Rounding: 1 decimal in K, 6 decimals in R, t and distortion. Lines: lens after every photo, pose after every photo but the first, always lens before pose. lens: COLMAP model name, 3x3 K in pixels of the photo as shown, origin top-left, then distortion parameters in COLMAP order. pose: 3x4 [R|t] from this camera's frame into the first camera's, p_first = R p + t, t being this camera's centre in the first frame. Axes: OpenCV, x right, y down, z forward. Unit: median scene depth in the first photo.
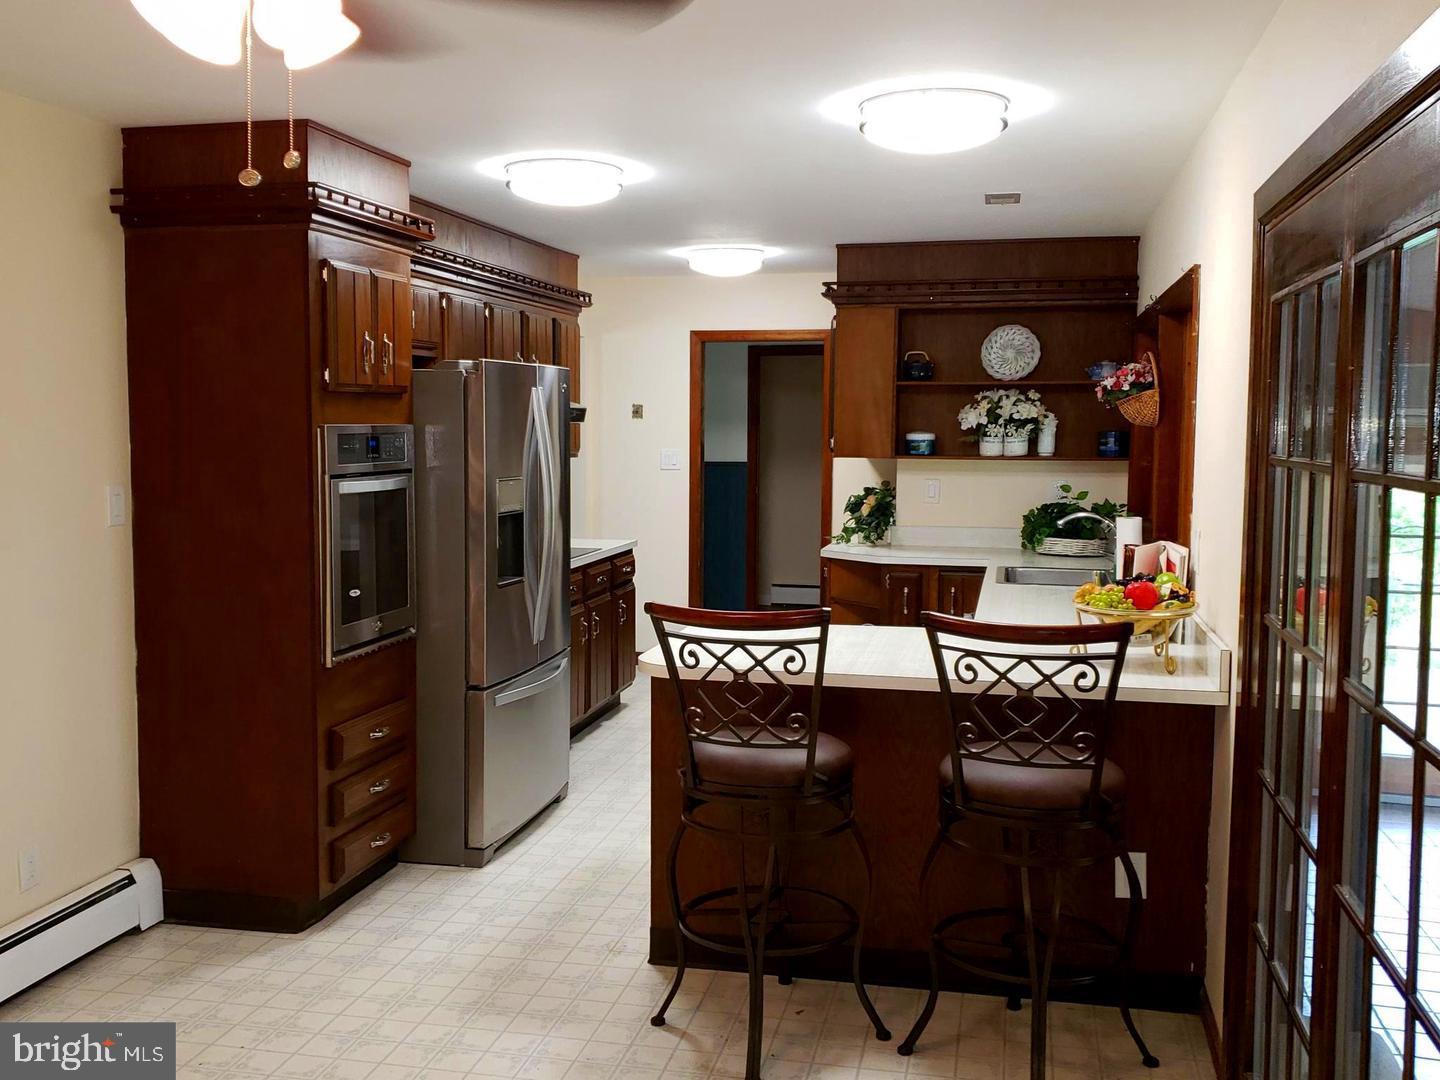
lens RADIAL K [[1363.3, 0, 687.2], [0, 1363.3, 540.5], [0, 0, 1]] dist [0.184139, -0.505704]
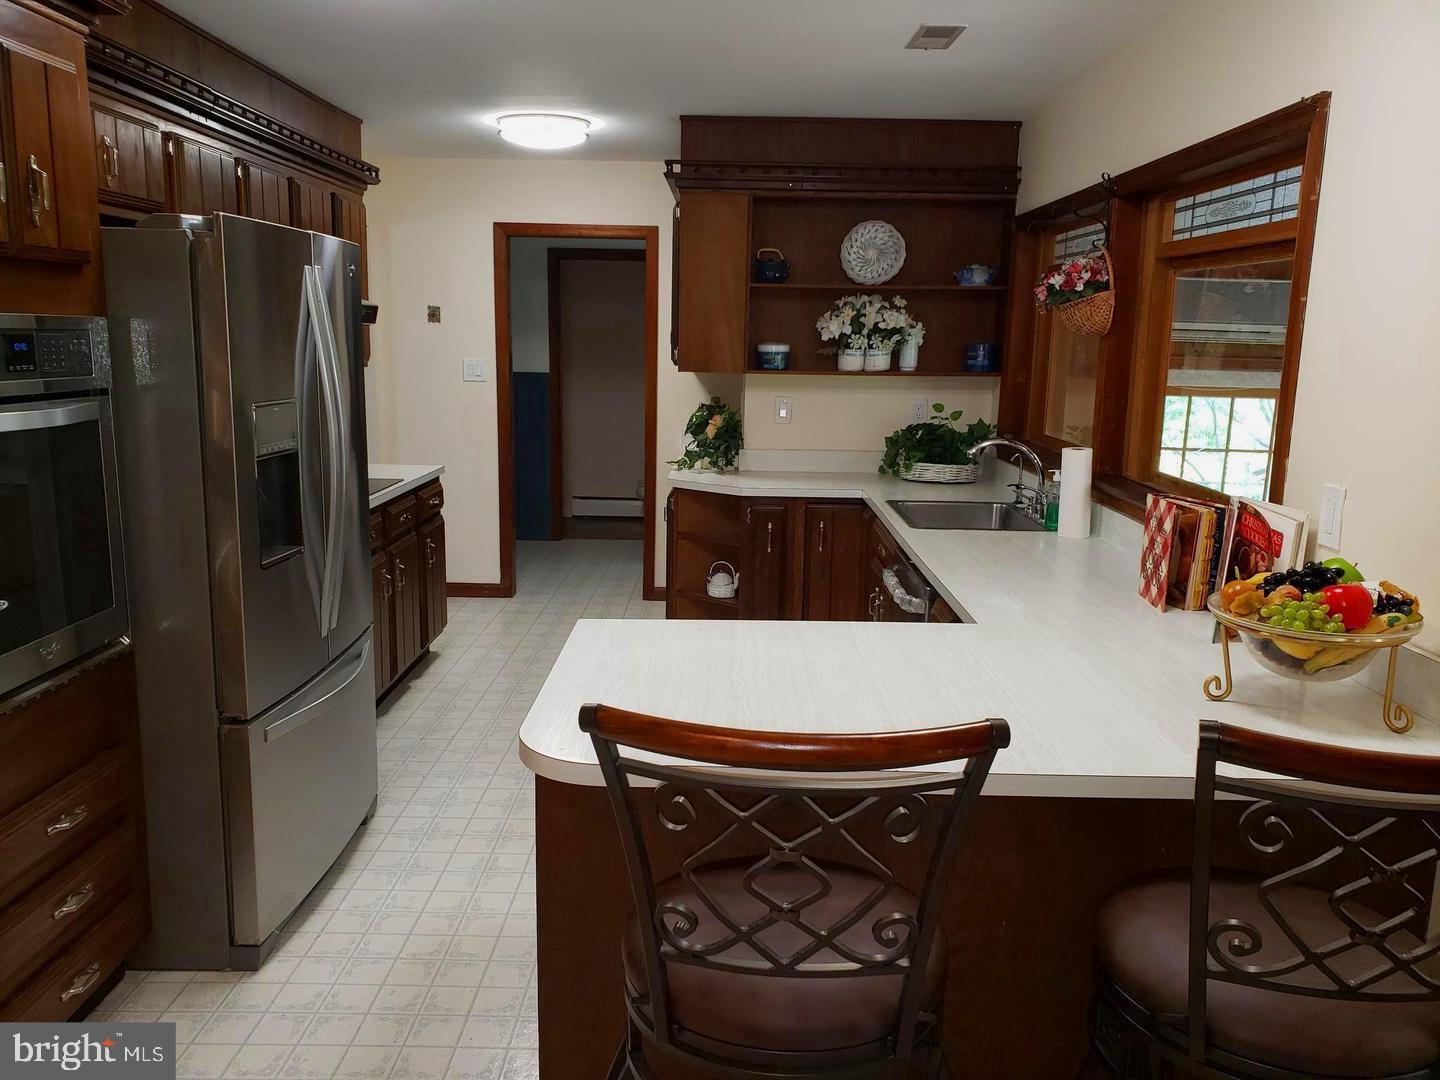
lens RADIAL K [[1114.1, 0, 704.1], [0, 1114.1, 544.3], [0, 0, 1]] dist [0.162992, -0.338480]
pose [[0.976309, -0.027953, 0.214569, -0.033435], [0.006910, 0.995143, 0.098201, -0.021456], [-0.216272, -0.094392, 0.971760, 0.300910]]
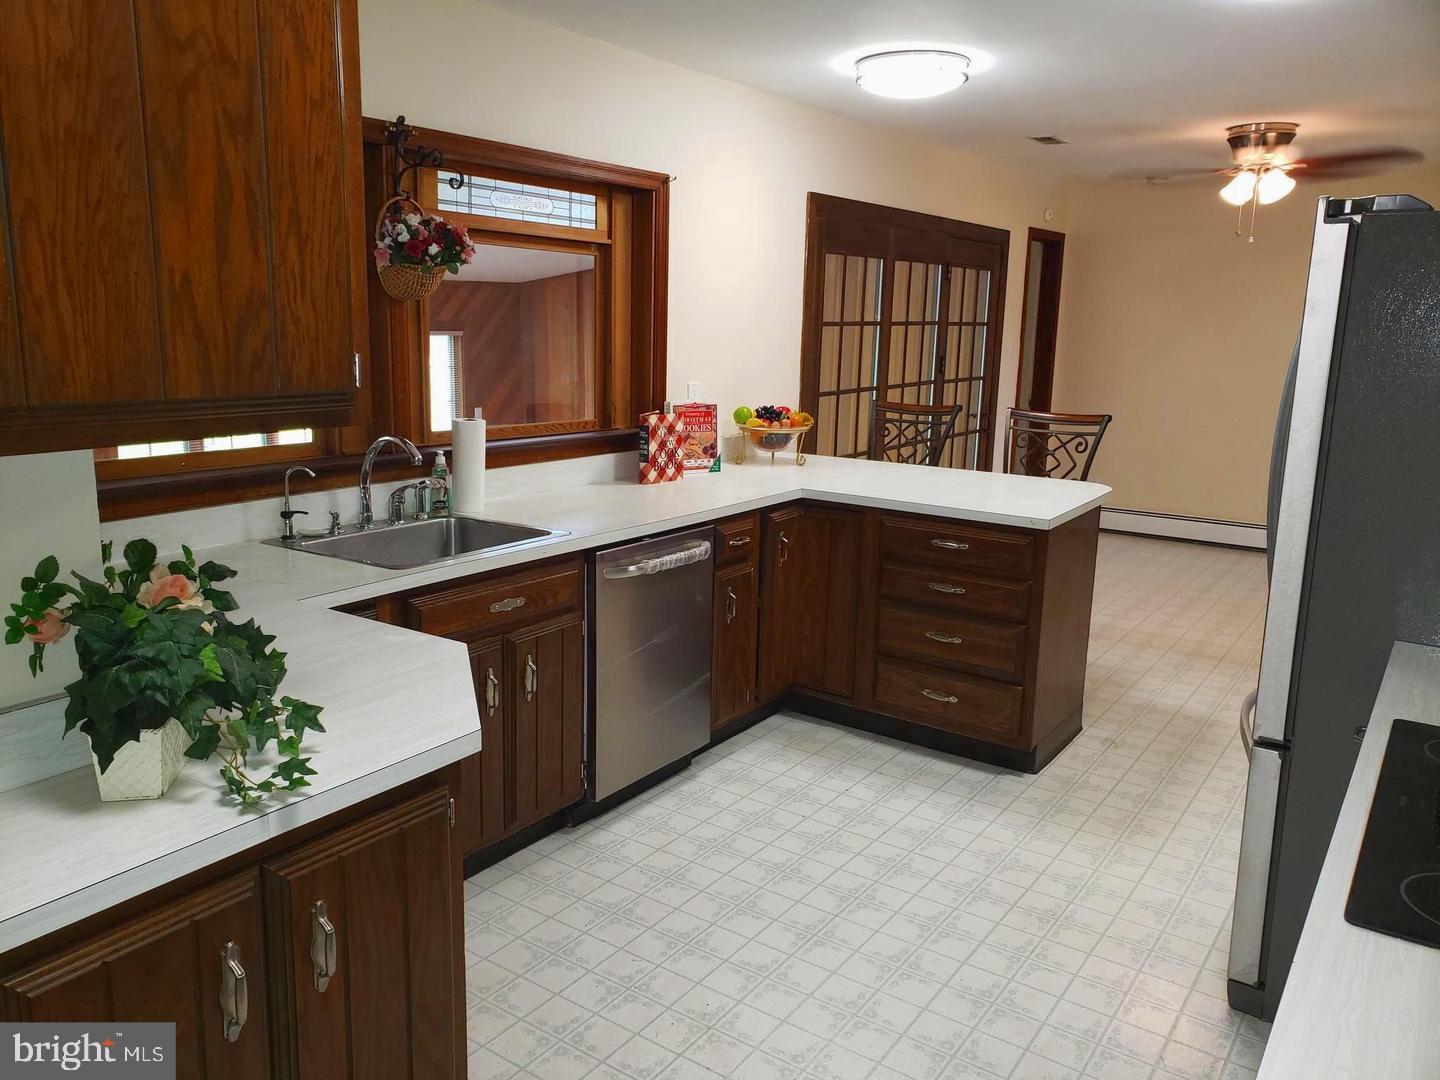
lens RADIAL K [[1114.1, 0, 704.1], [0, 1114.1, 544.3], [0, 0, 1]] dist [0.162992, -0.338480]
pose [[-0.935083, -0.093648, 0.341832, -0.025722], [0.006287, 0.959928, 0.280178, -0.100639], [-0.354372, 0.264139, -0.897023, 1.215356]]
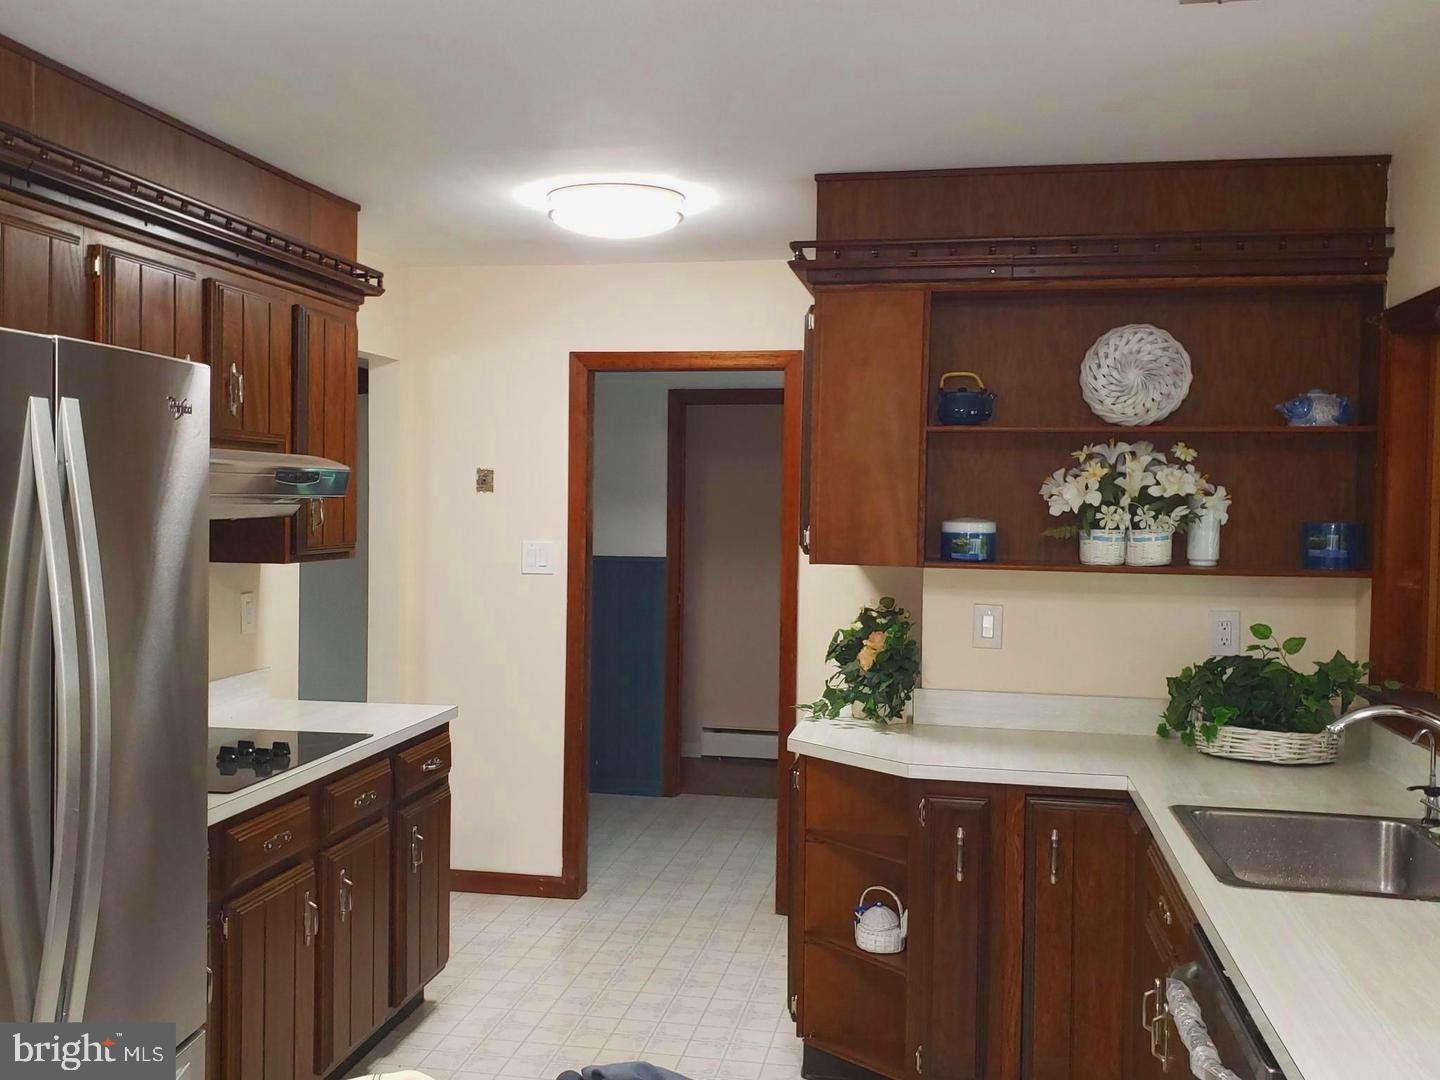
lens RADIAL K [[1363.3, 0, 687.2], [0, 1363.3, 540.5], [0, 0, 1]] dist [0.184139, -0.505704]
pose [[0.998943, 0.006152, 0.045558, 0.034449], [-0.003506, 0.998315, -0.057929, -0.039531], [-0.045838, 0.057708, 0.997281, 0.472708]]
